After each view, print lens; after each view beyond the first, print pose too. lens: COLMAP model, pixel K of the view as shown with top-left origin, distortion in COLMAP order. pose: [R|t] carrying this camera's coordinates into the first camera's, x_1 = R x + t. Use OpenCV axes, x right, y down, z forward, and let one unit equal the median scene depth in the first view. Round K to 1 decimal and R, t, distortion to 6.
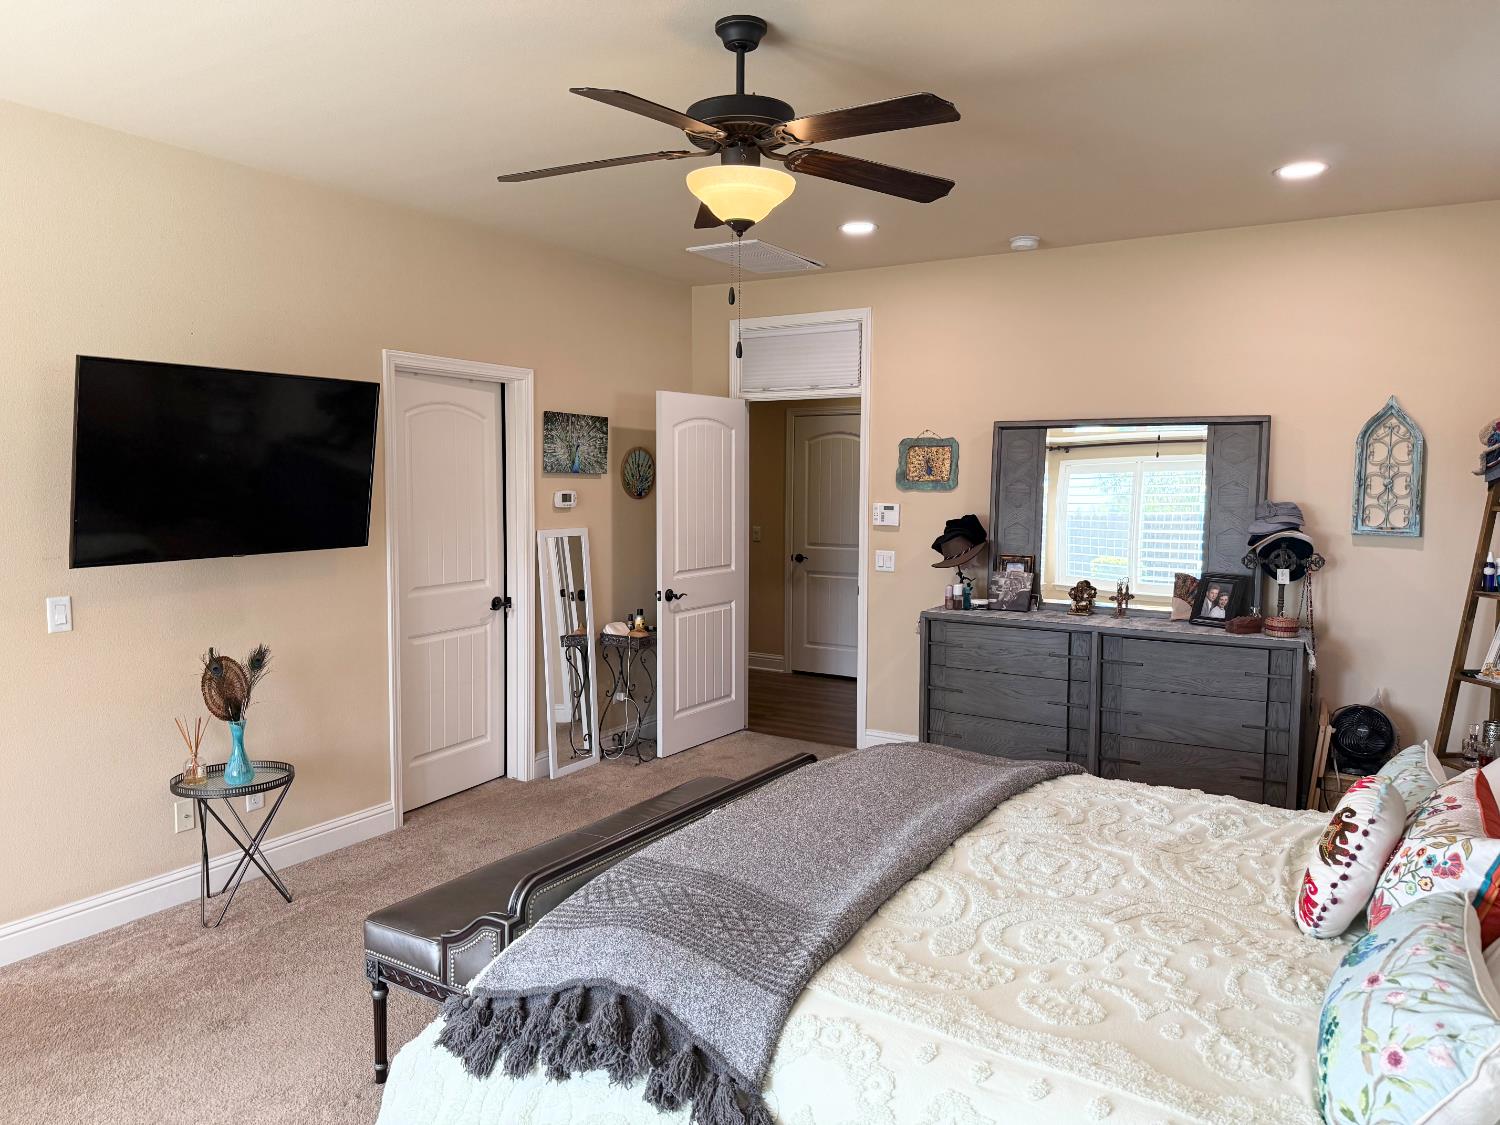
lens RADIAL K [[1041.7, 0, 753.6], [0, 1041.7, 571.5], [0, 0, 1]] dist [0.032513, -0.015614]
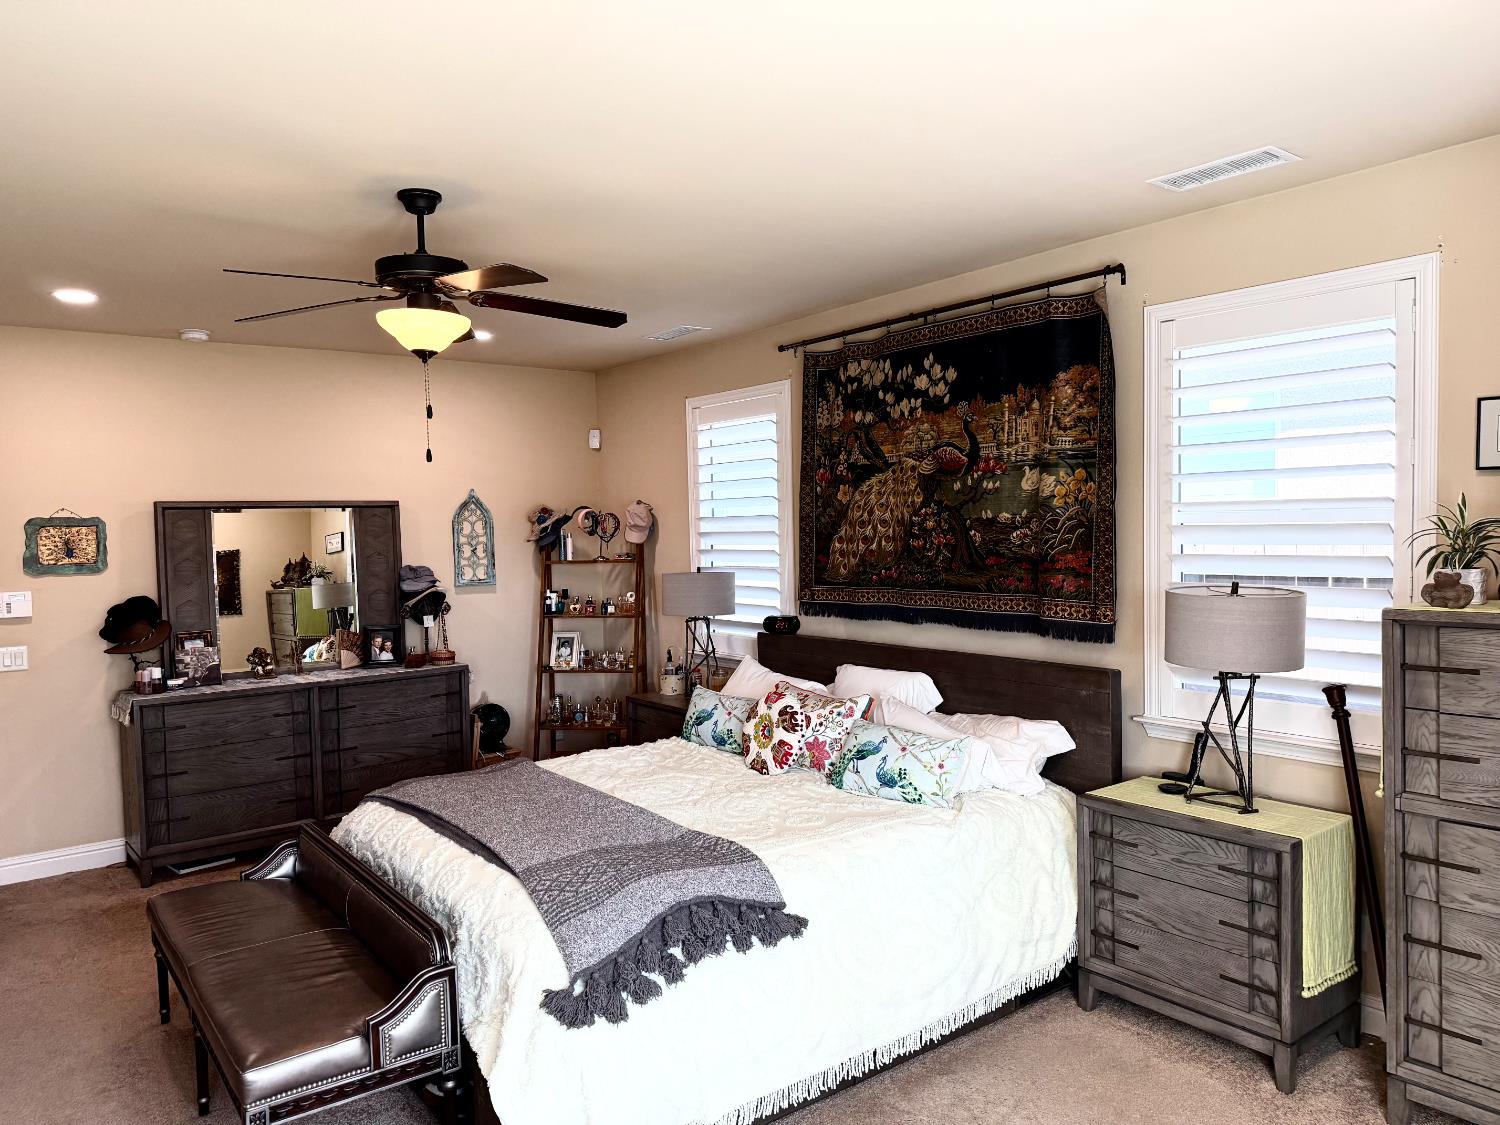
lens RADIAL K [[1041.7, 0, 756.9], [0, 1041.7, 558.6], [0, 0, 1]] dist [0.032513, -0.015614]
pose [[0.349111, -0.045351, 0.935983, -0.570103], [0.113151, 0.993560, 0.005936, -0.033772], [-0.930225, 0.103835, 0.351995, 0.130185]]
